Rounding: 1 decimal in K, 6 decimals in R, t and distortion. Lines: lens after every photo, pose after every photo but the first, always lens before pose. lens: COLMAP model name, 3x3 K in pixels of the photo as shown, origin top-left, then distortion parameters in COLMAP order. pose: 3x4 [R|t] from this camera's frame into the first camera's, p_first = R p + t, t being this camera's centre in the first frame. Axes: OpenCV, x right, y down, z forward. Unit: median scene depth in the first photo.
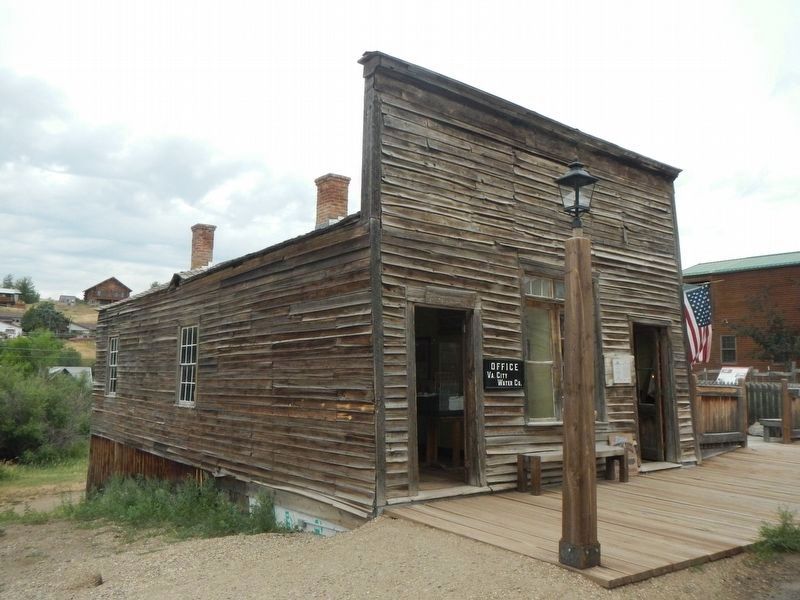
lens RADIAL K [[666.3, 0, 400.0], [0, 666.3, 300.0], [0, 0, 1]] dist [0.011184, -0.006316]
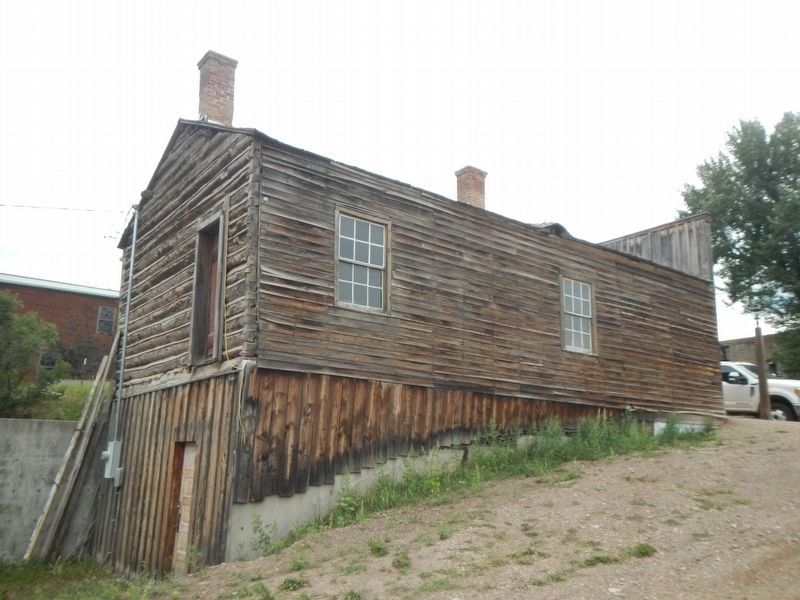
lens RADIAL K [[666.3, 0, 400.0], [0, 666.3, 300.0], [0, 0, 1]] dist [0.011184, -0.006316]
pose [[-0.041061, 0.211080, 0.976606, -1.637011], [-0.143638, 0.966031, -0.214833, 0.416013], [-0.988778, -0.149099, -0.009347, 1.548548]]
